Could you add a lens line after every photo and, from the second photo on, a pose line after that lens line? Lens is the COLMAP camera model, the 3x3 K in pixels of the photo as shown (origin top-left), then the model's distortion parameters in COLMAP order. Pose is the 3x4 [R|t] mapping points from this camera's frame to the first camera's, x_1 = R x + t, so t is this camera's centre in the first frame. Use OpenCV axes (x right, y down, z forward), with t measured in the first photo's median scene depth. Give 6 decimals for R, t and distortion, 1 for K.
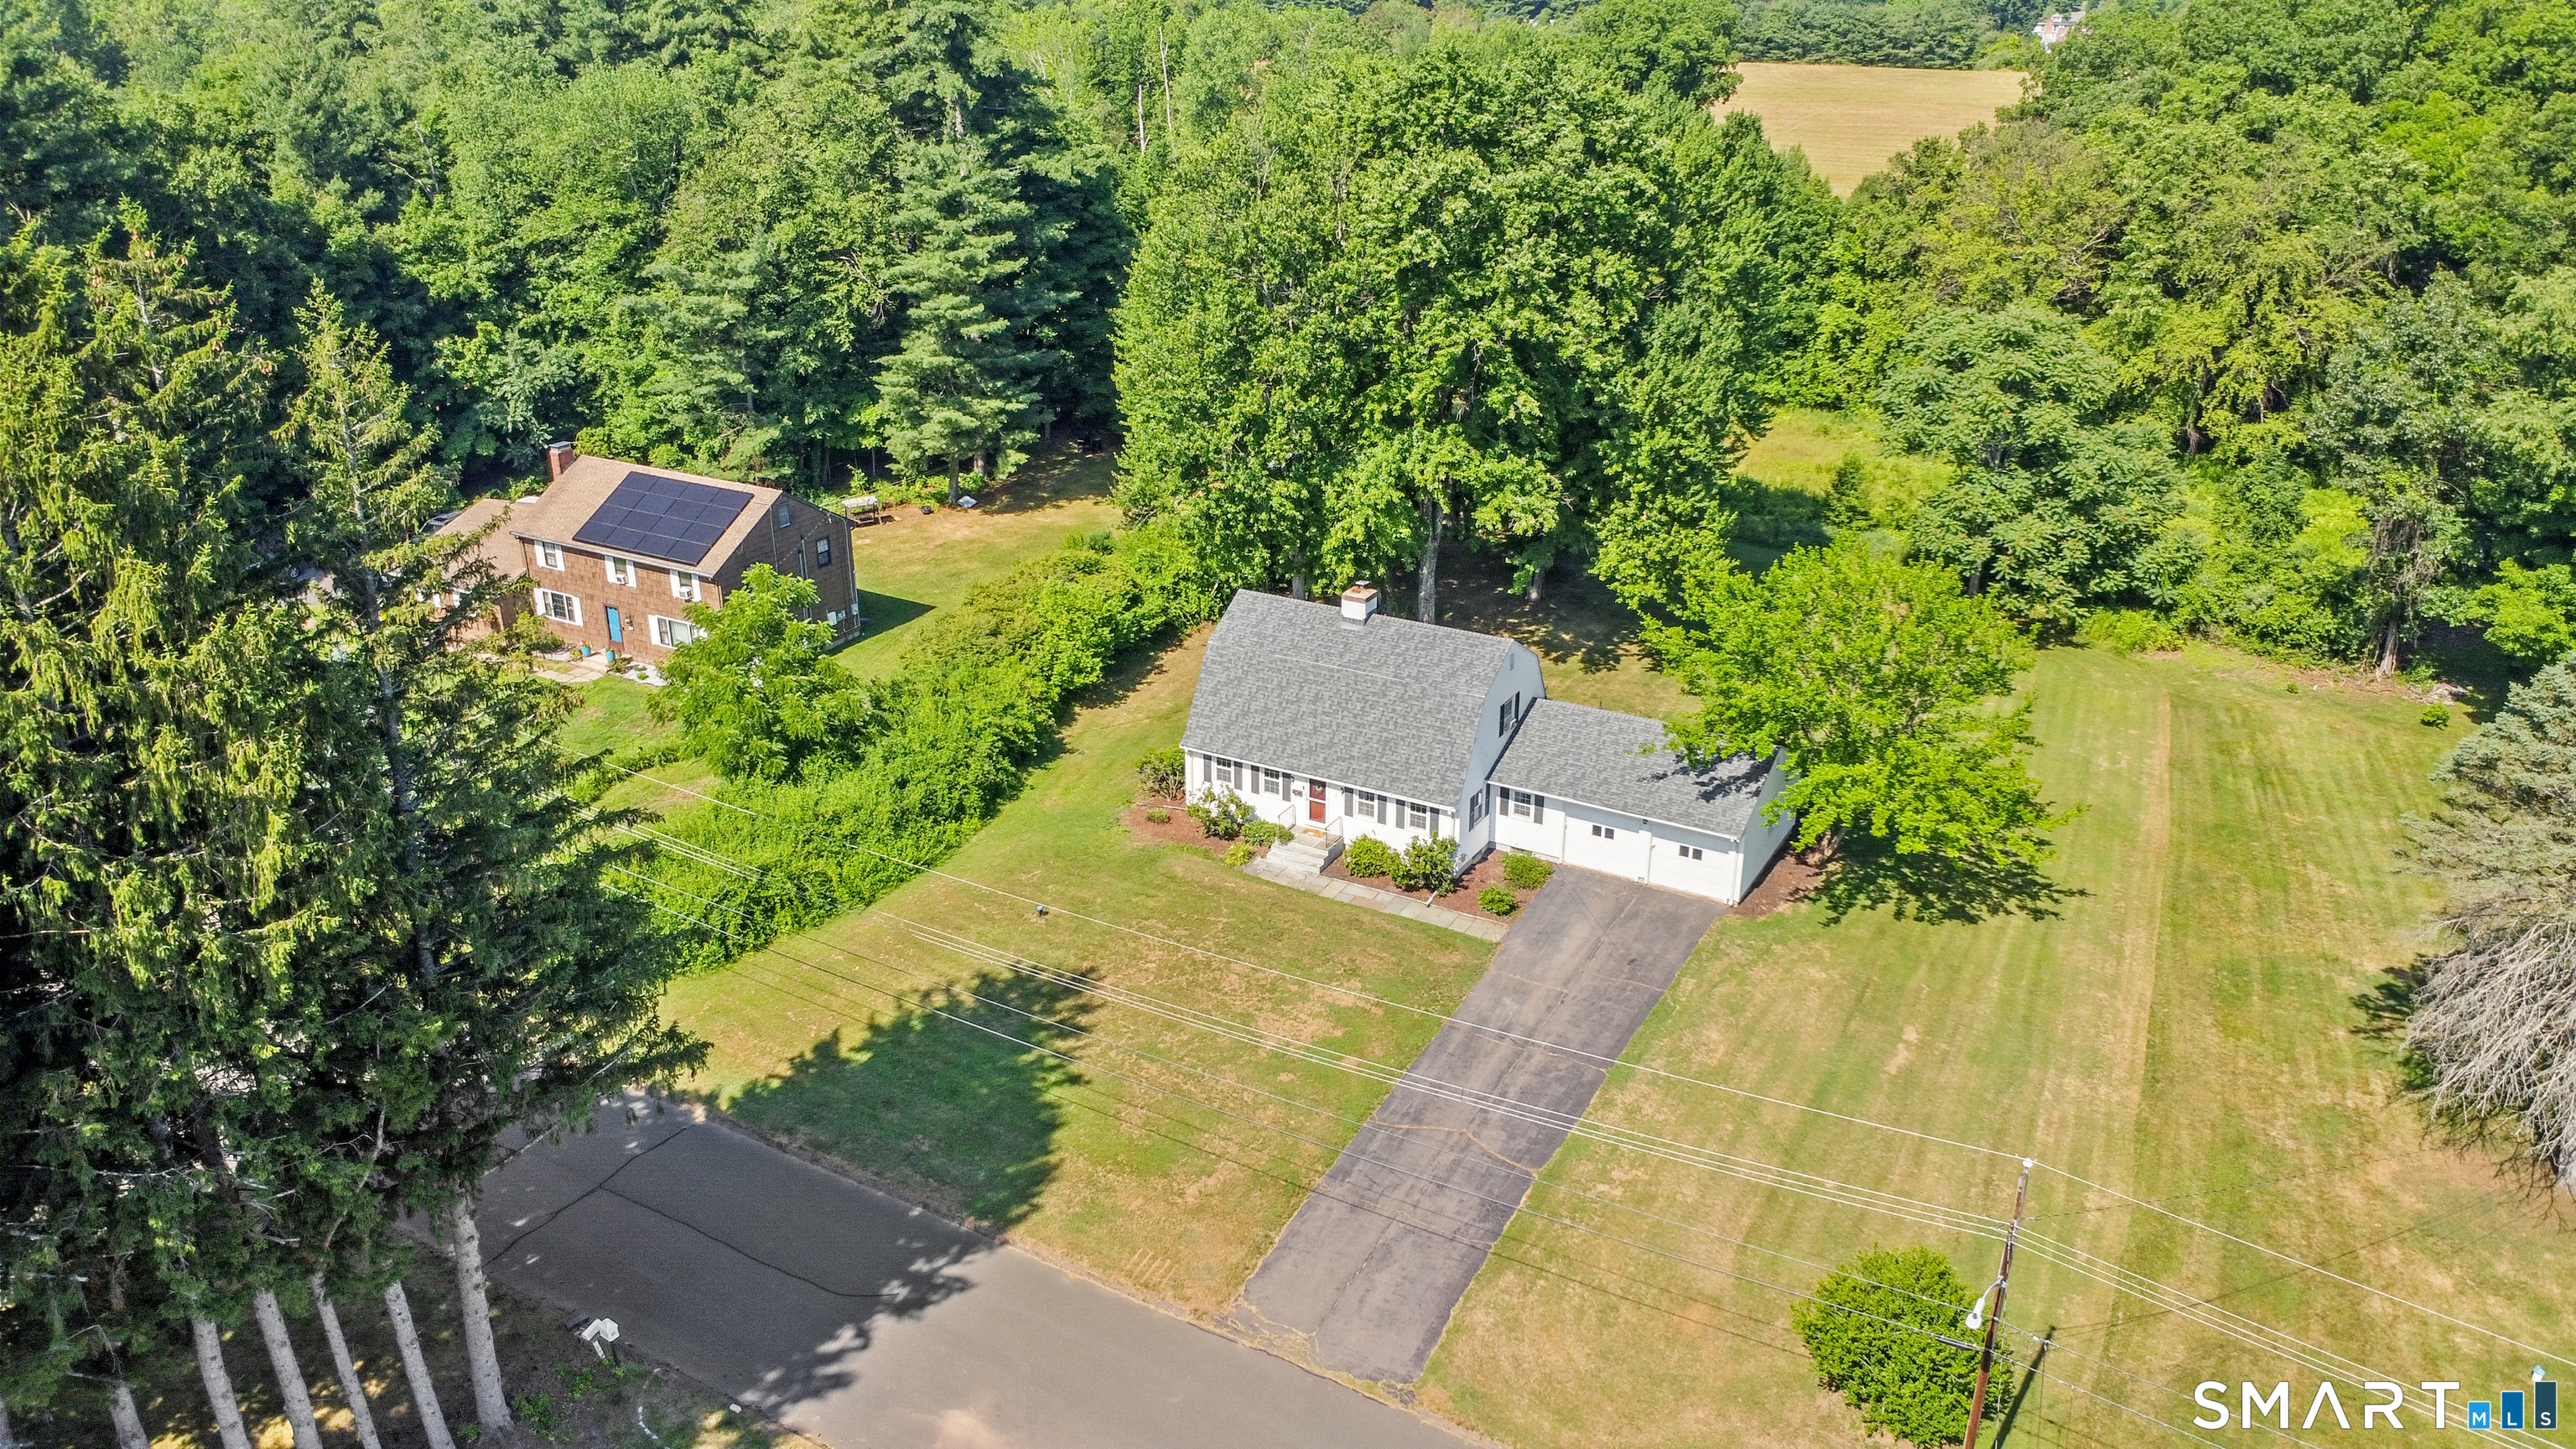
lens RADIAL K [[1929.9, 0, 1277.6], [0, 1929.9, 648.7], [0, 0, 1]] dist [-0.006430, 0.000236]
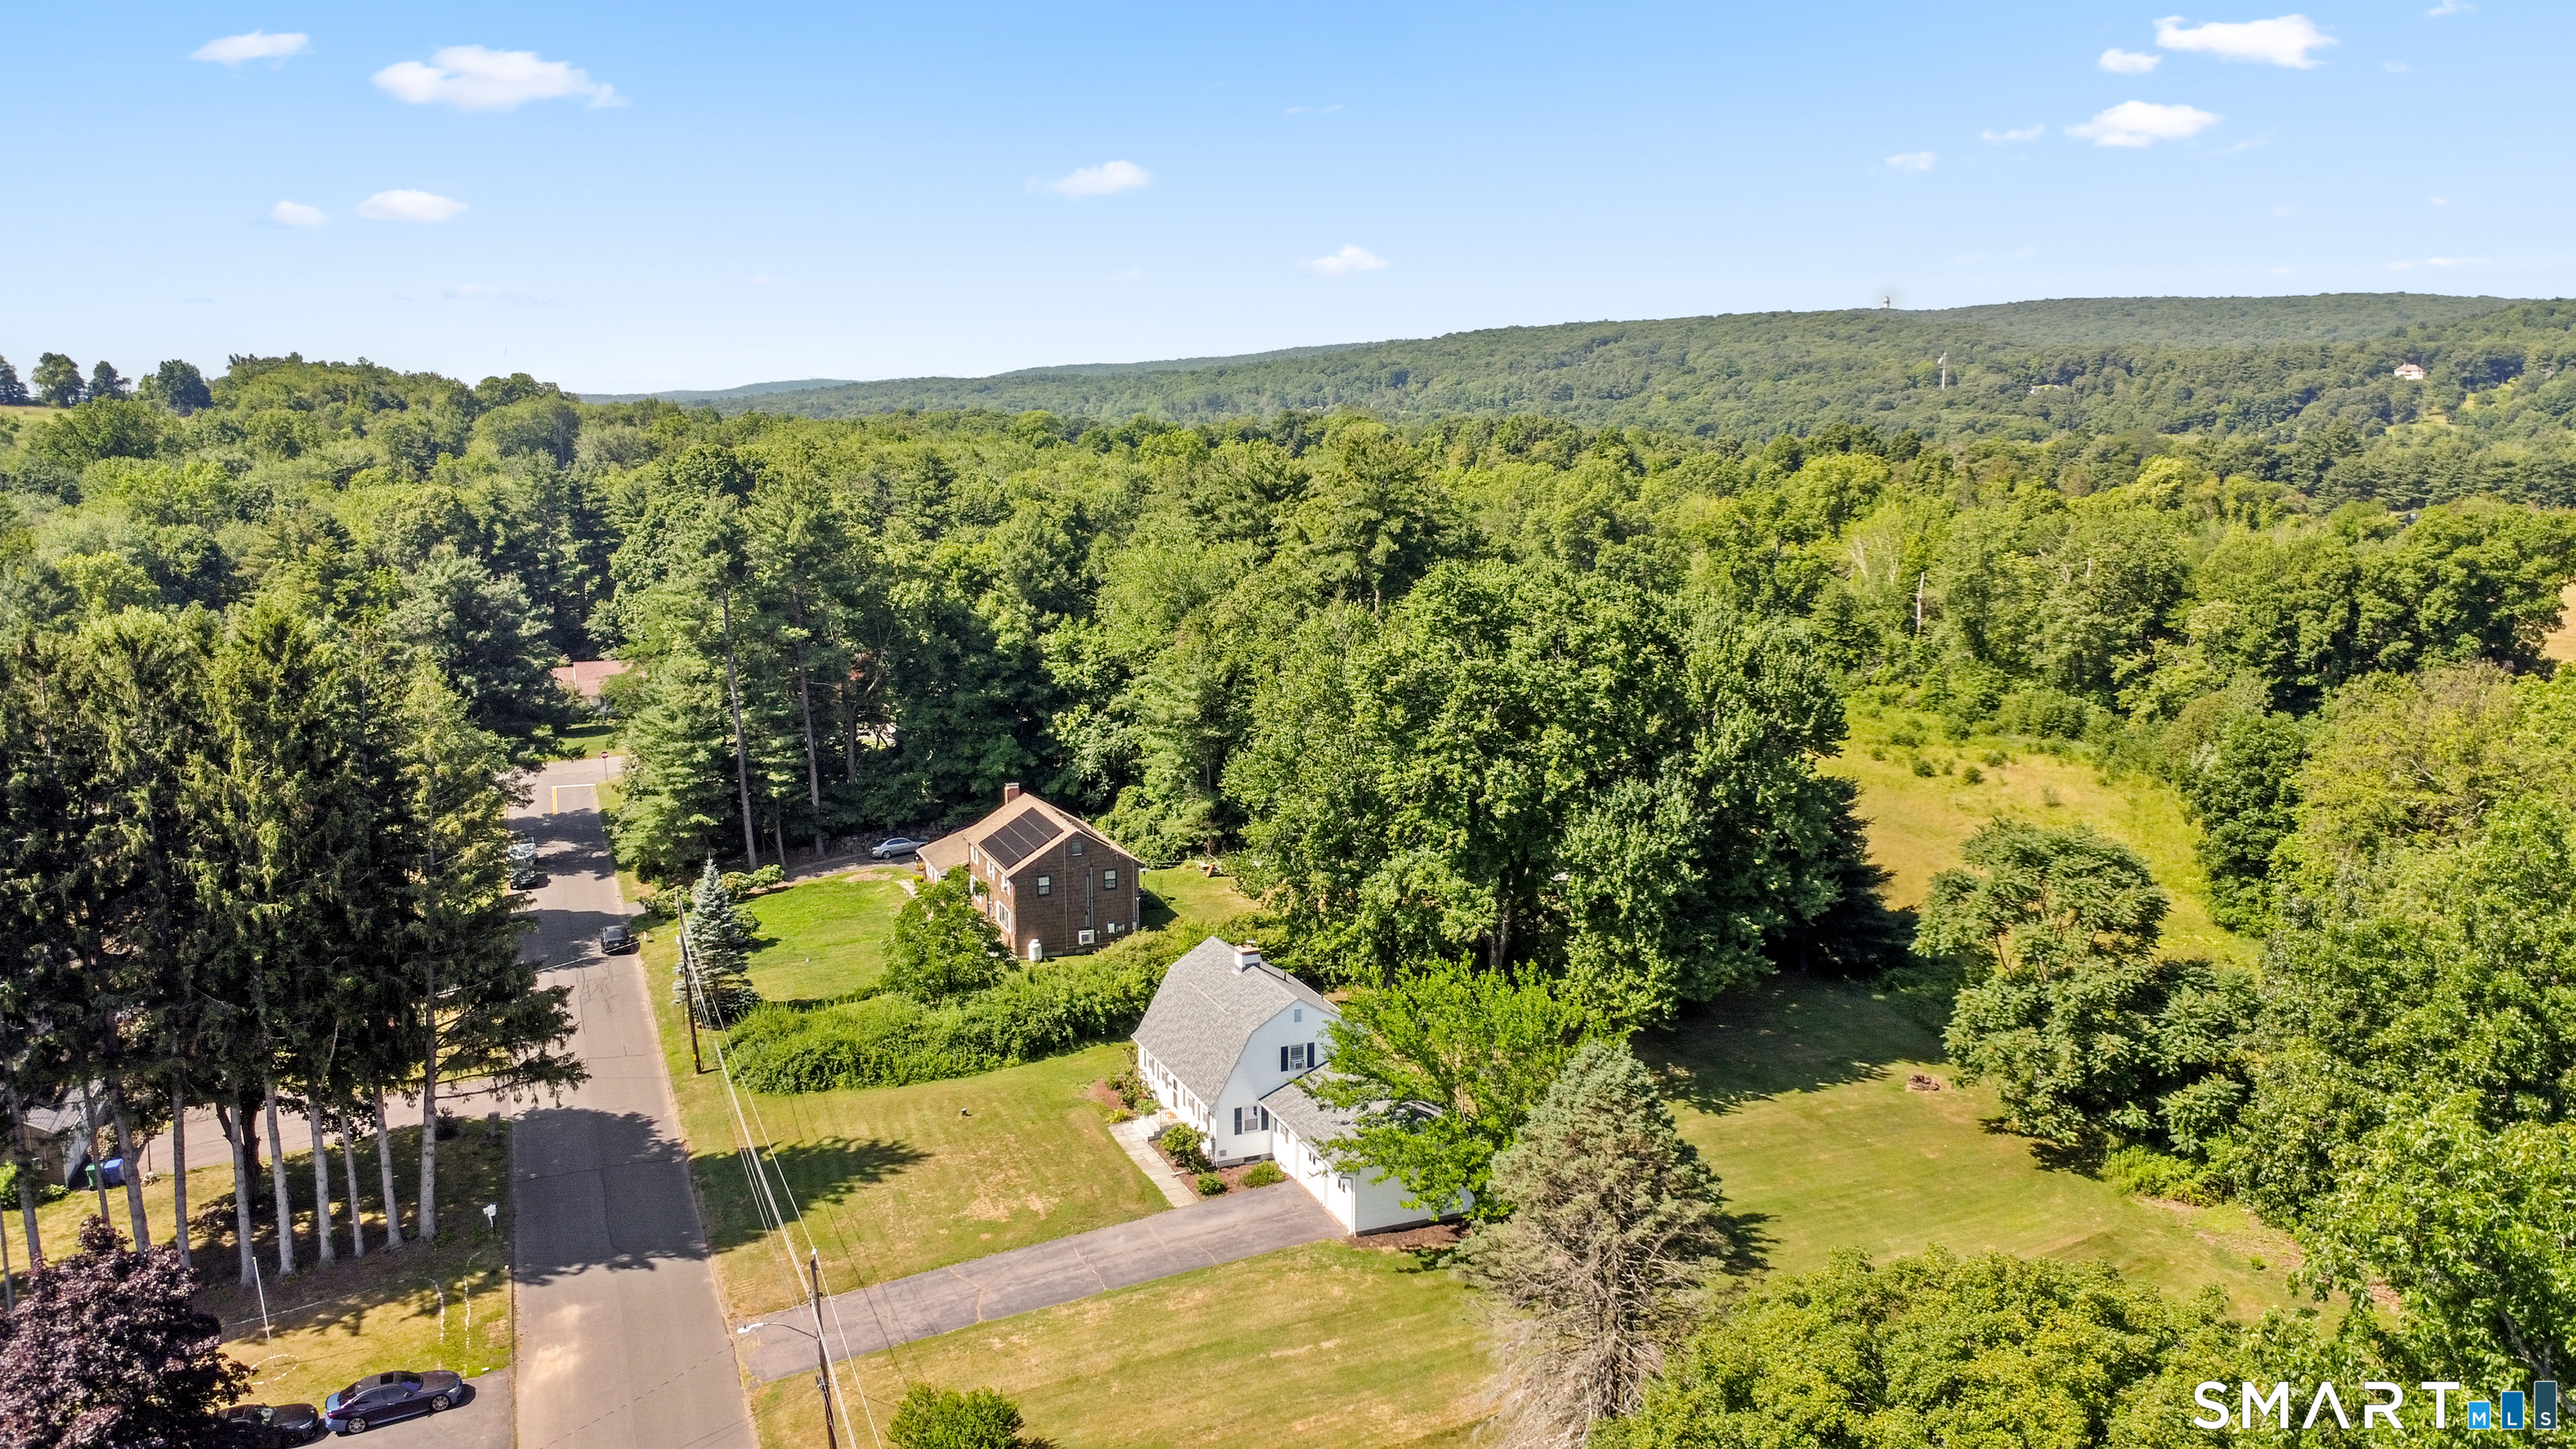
lens RADIAL K [[1894.8, 0, 1288.0], [0, 1894.8, 724.5], [0, 0, 1]] dist [-0.049455, -0.001283]
pose [[0.782062, 0.100868, -0.614984, 0.757227], [-0.215065, 0.969874, -0.114417, -0.031439], [0.584916, 0.221743, 0.780194, -0.029218]]
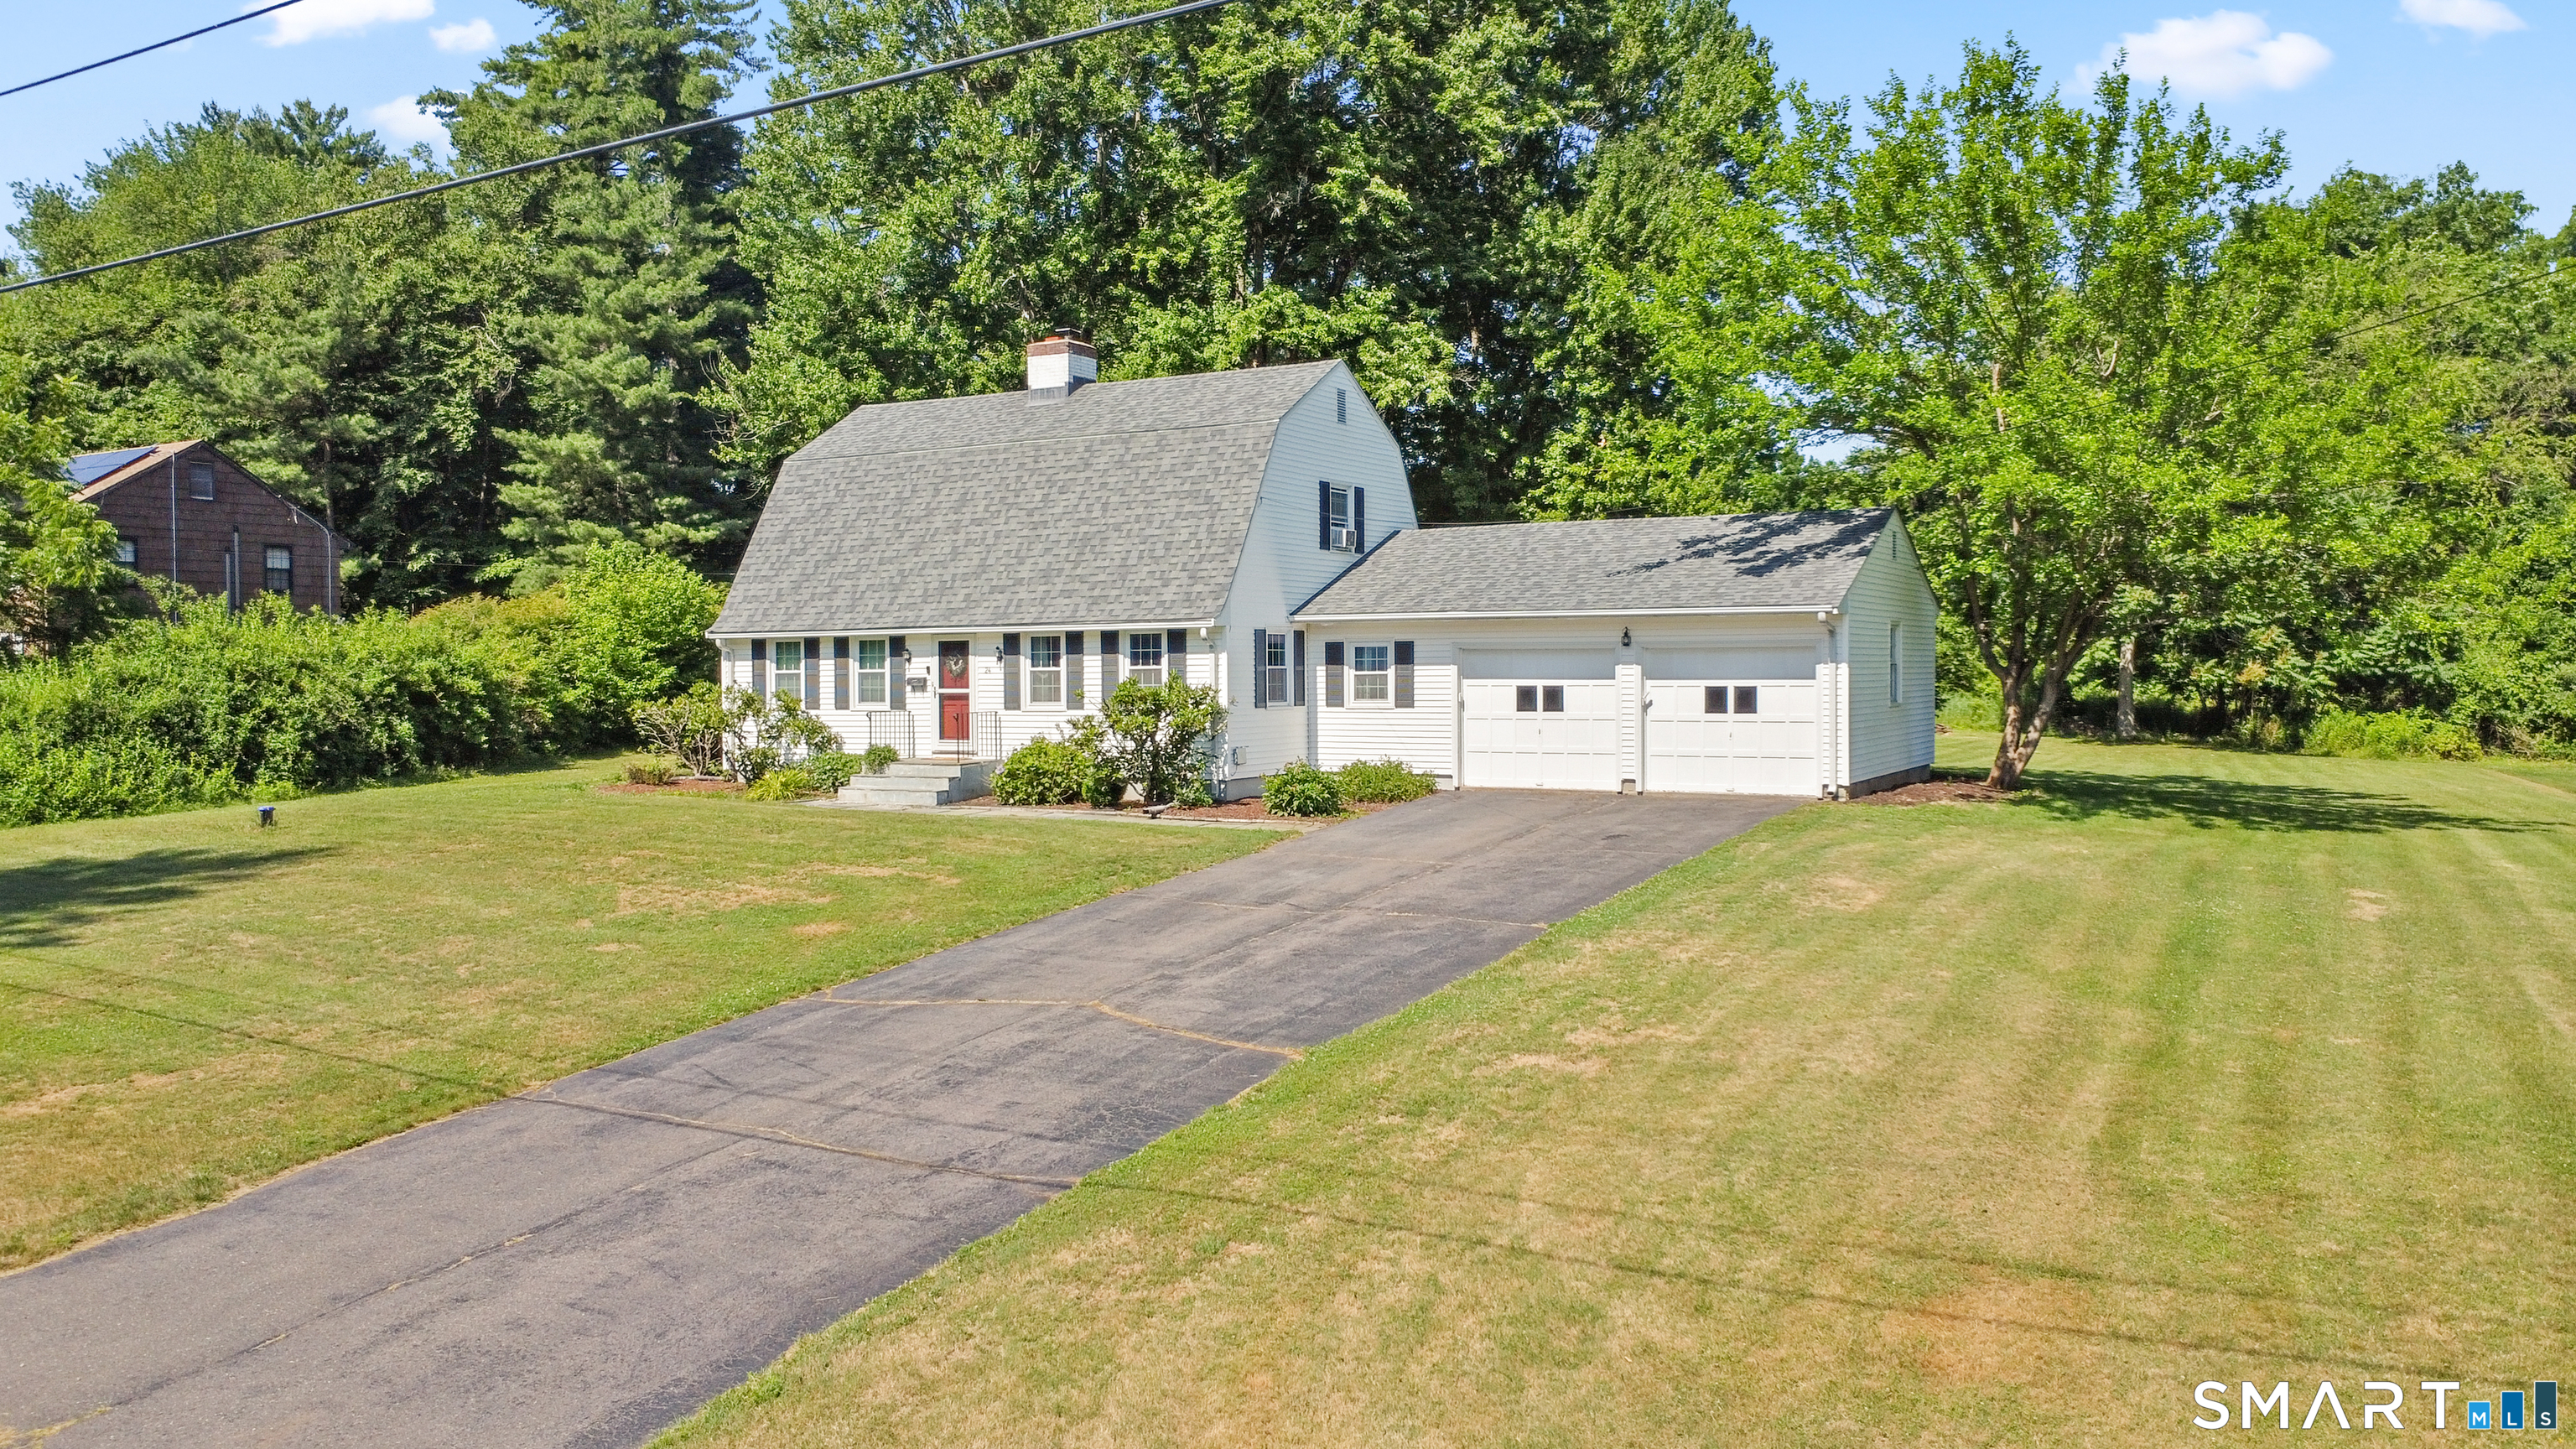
lens RADIAL K [[1877.7, 0, 1270.6], [0, 1877.7, 719.2], [0, 0, 1]] dist [-0.015929, -0.003385]
pose [[0.999958, -0.008982, 0.002031, 0.087213], [0.009143, 0.941838, -0.335942, 0.215097], [0.001104, 0.335946, 0.941880, 0.487207]]
